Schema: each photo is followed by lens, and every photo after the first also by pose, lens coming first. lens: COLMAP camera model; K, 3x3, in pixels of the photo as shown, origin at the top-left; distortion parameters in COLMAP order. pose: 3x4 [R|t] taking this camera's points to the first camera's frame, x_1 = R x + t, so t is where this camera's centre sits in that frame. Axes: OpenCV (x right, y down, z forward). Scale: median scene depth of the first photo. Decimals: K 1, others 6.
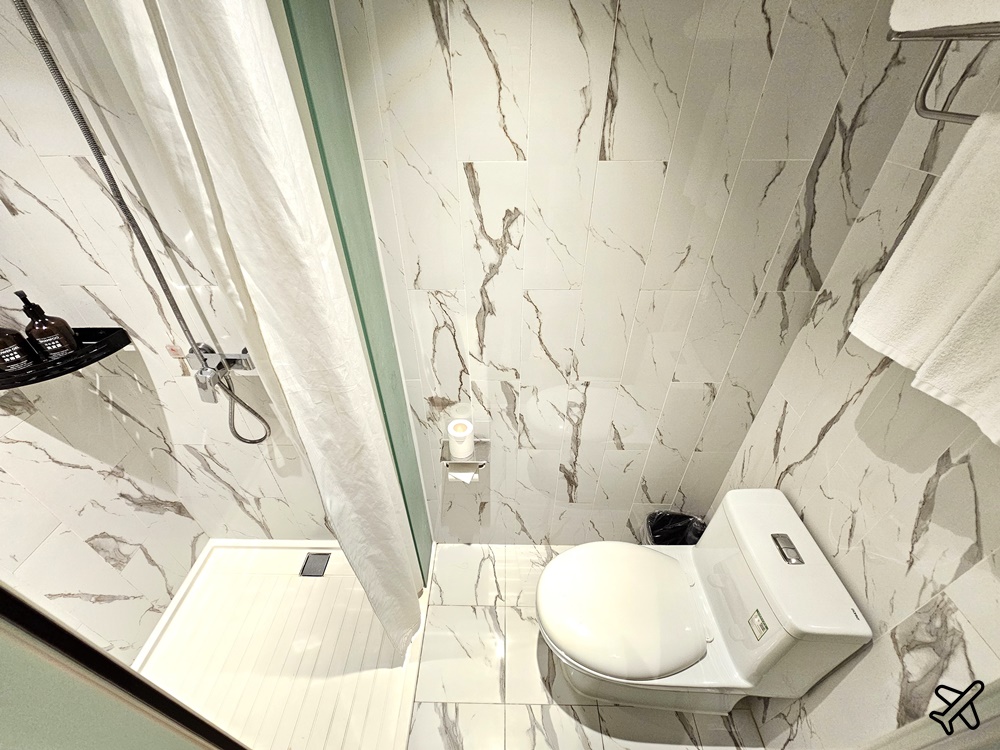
lens RADIAL K [[425.0, 0, 500.0], [0, 425.0, 370.2], [0, 0, 1]] dist [0.001821, -0.000050]
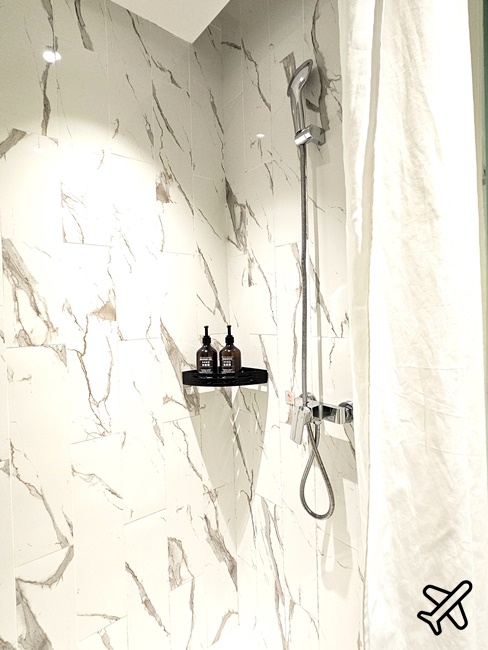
lens RADIAL K [[345.5, 0, 246.0], [0, 345.5, 351.4], [0, 0, 1]] dist [0.004107, -0.000411]
pose [[0.641758, -0.002385, -0.766904, -0.119062], [-0.449383, 0.809161, -0.378568, 0.271395], [0.621451, 0.587583, 0.518213, 0.370222]]
